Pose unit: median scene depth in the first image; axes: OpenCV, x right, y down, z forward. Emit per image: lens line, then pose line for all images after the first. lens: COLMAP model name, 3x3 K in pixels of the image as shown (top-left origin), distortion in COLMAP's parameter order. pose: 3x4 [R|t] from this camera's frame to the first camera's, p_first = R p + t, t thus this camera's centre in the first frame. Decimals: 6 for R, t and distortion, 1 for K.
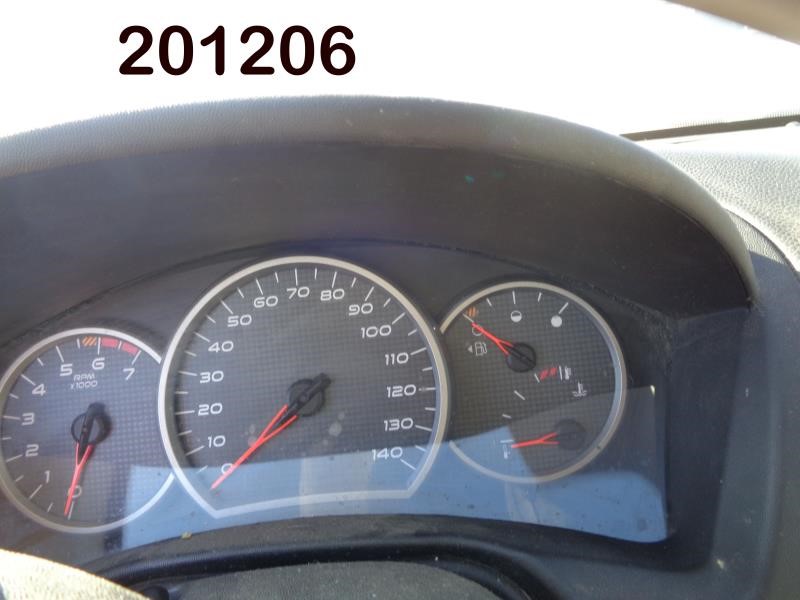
lens RADIAL K [[585.8, 0, 399.3], [0, 585.8, 299.5], [0, 0, 1]] dist [0.008788, 0.002478]
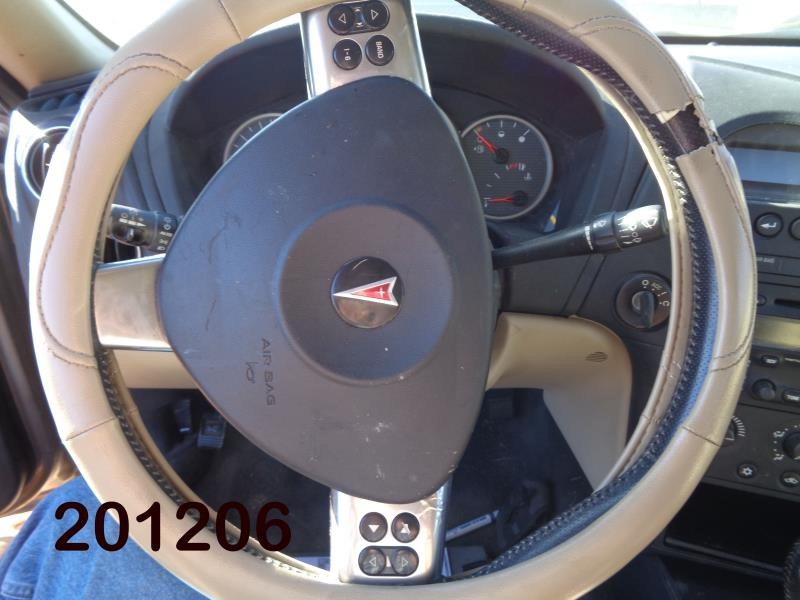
lens RADIAL K [[585.8, 0, 399.4], [0, 585.8, 300.8], [0, 0, 1]] dist [0.008788, 0.002478]
pose [[0.993868, 0.106464, 0.029870, -0.129764], [-0.110227, 0.975316, 0.191334, 0.230170], [-0.008762, -0.193453, 0.981070, -0.979019]]
